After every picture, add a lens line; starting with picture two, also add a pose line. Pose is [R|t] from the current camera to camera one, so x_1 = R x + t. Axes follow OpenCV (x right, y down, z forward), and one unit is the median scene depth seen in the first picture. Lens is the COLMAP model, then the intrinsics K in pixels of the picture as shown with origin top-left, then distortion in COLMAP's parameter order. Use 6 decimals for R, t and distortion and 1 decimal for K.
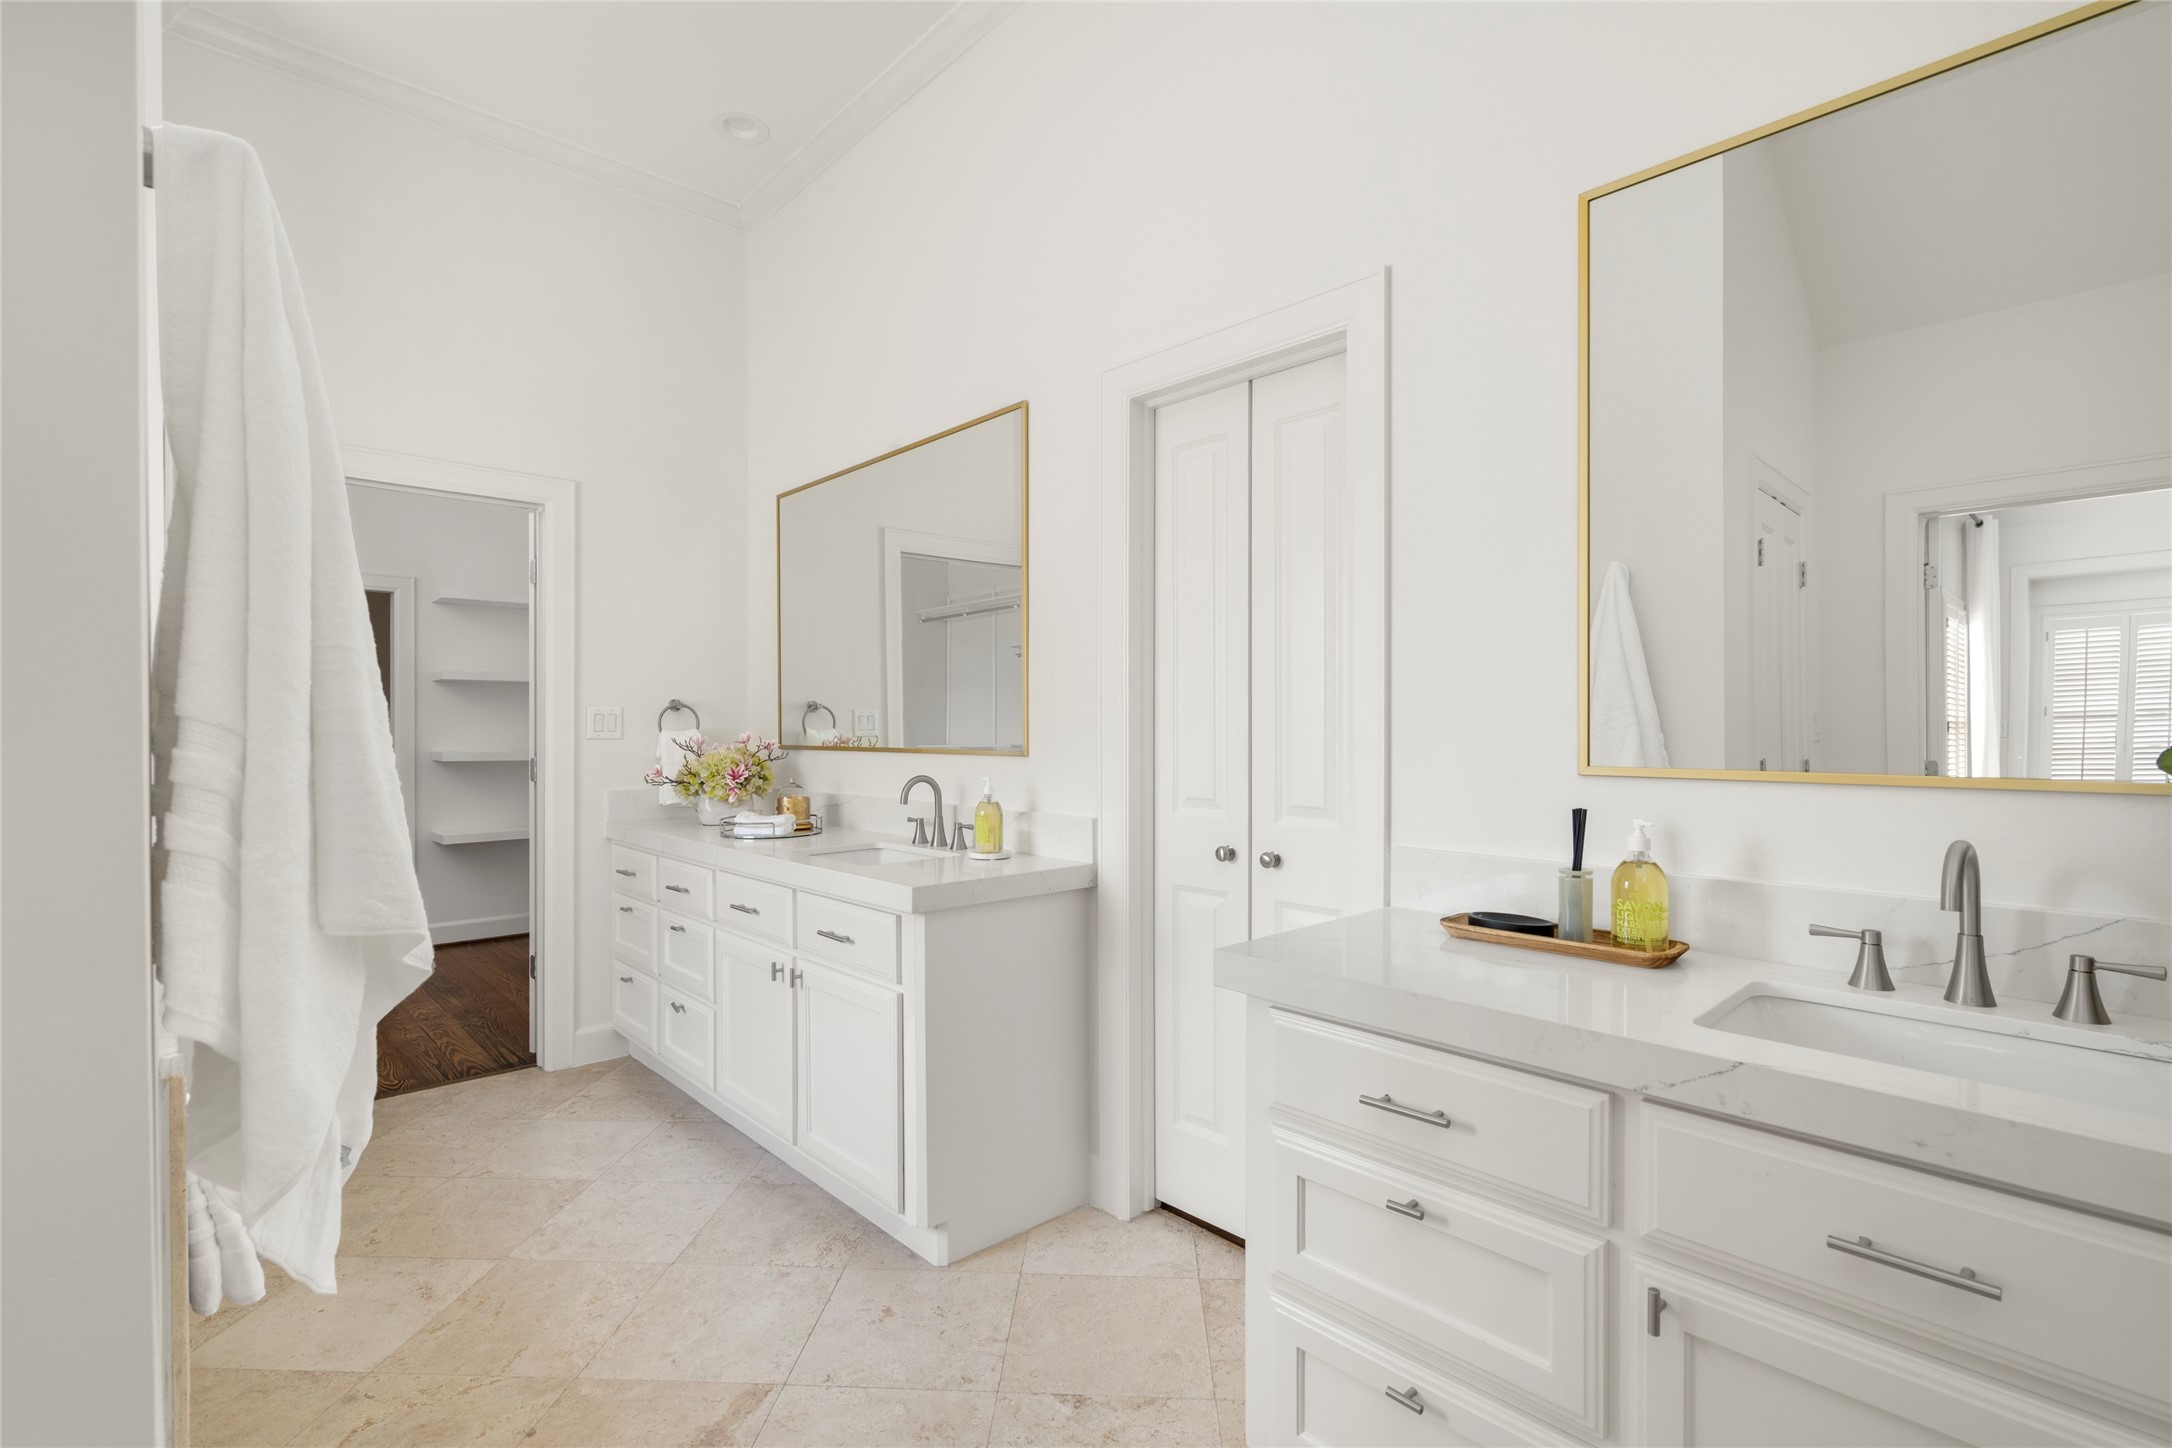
lens RADIAL K [[994.2, 0, 1074.4], [0, 994.2, 724.7], [0, 0, 1]] dist [-0.004625, -0.000660]
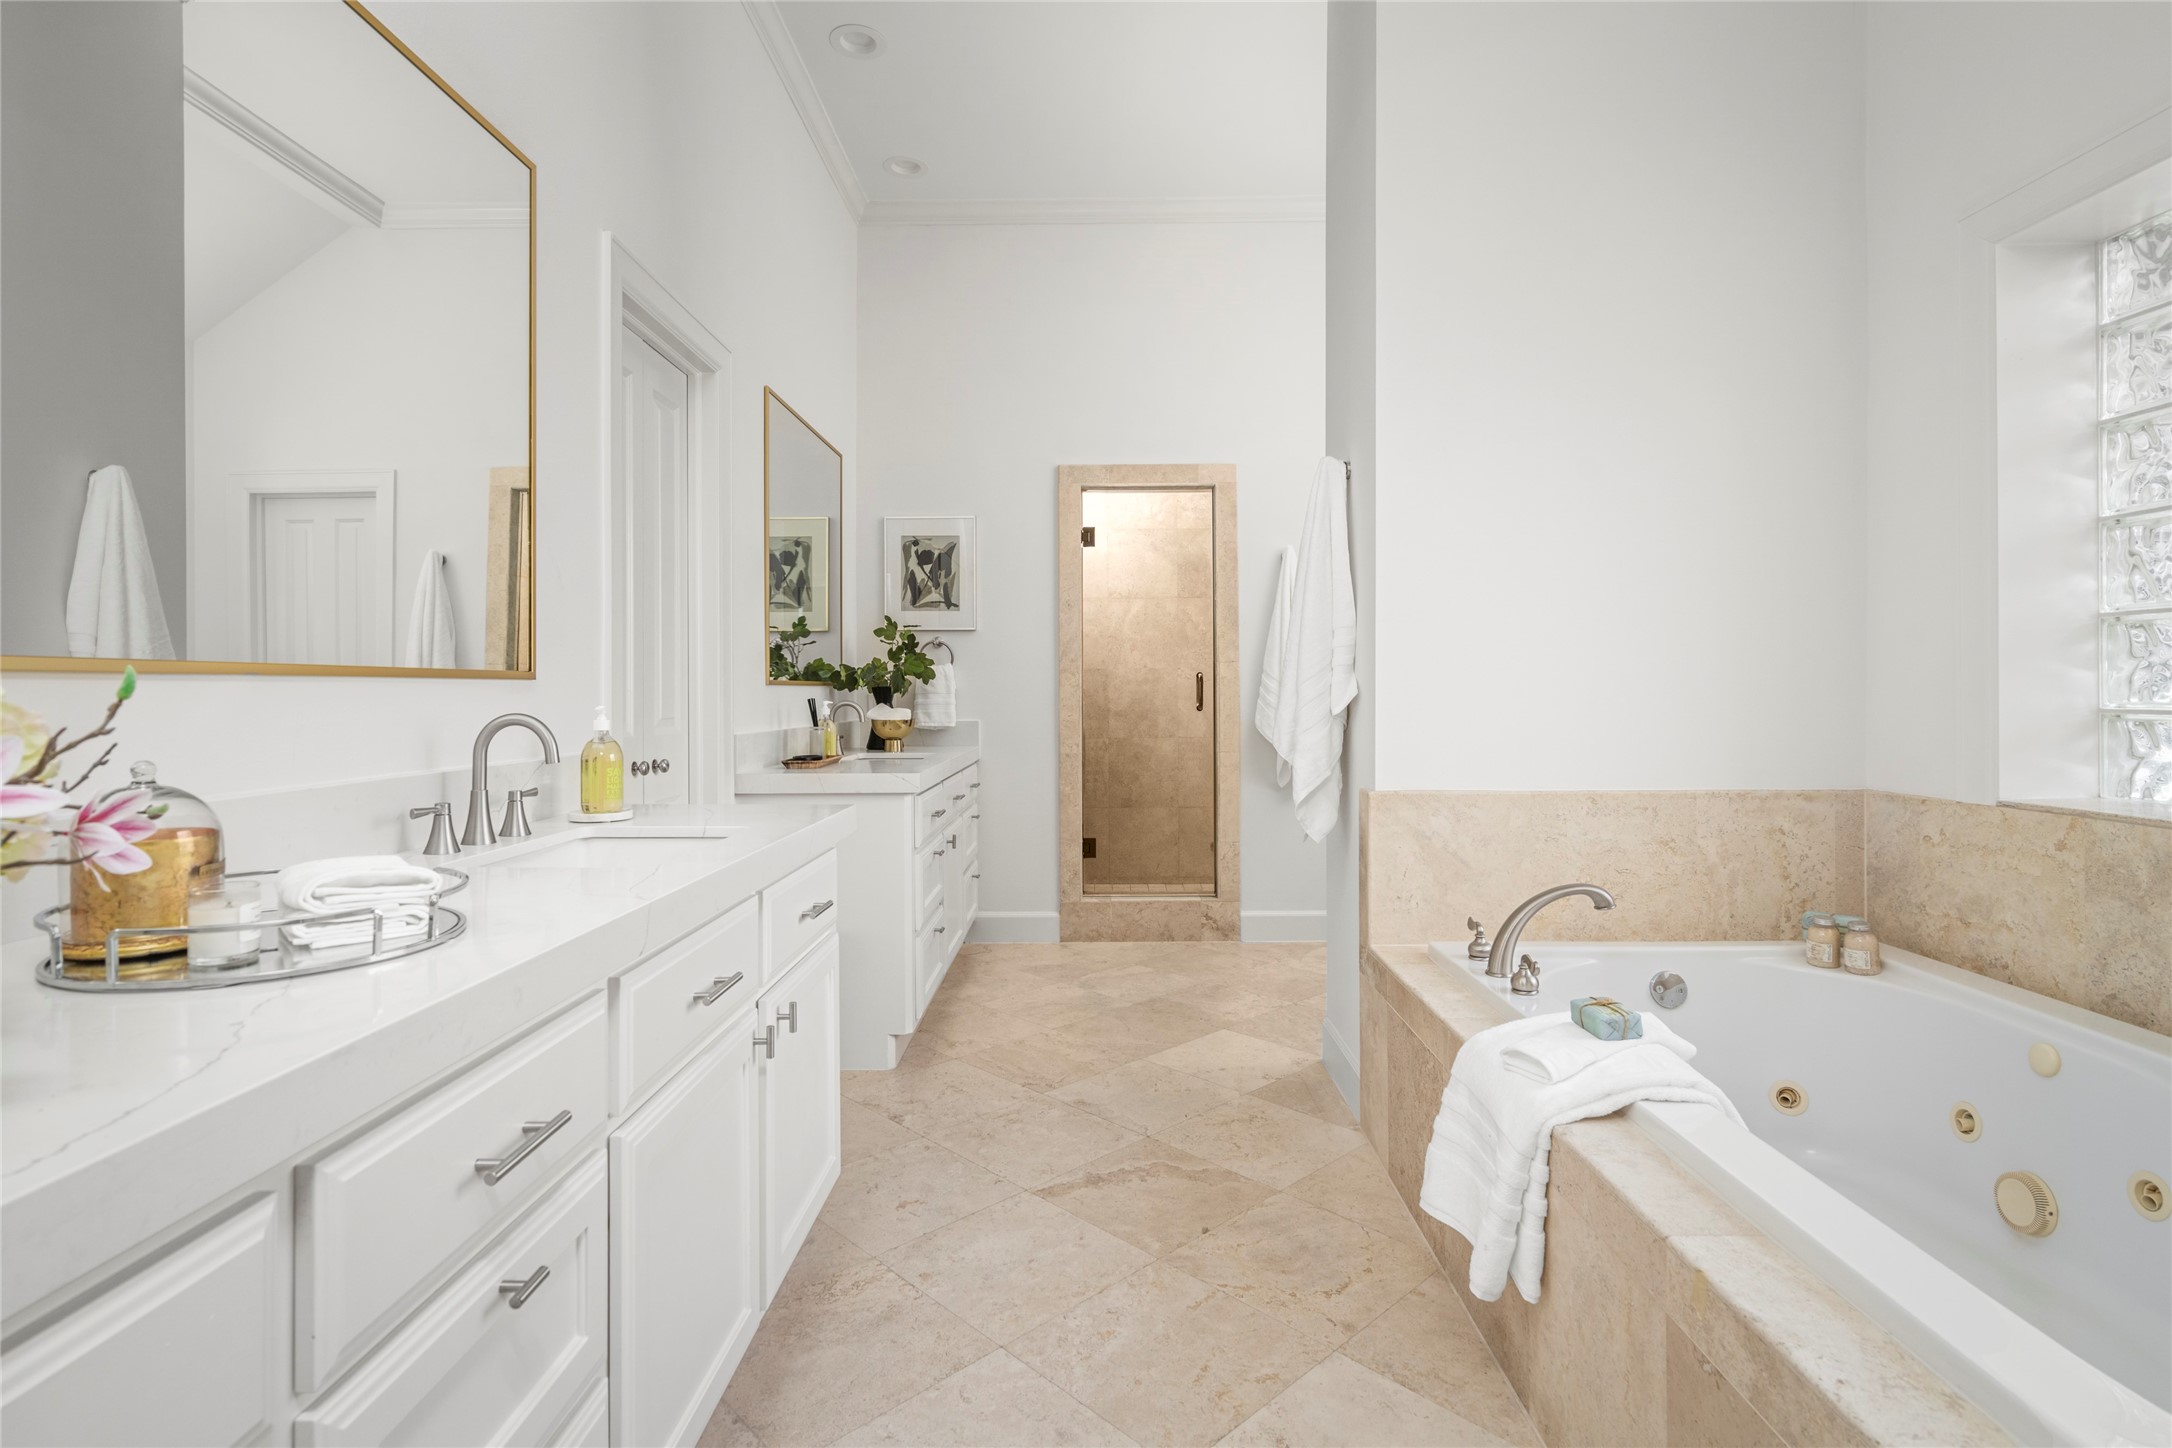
lens RADIAL K [[994.2, 0, 1083.1], [0, 994.2, 704.9], [0, 0, 1]] dist [-0.004625, -0.000660]
pose [[-0.721366, -0.006949, 0.692519, -1.160102], [0.001902, 0.999926, 0.012014, 0.057503], [-0.692551, 0.009984, -0.721300, 1.792905]]
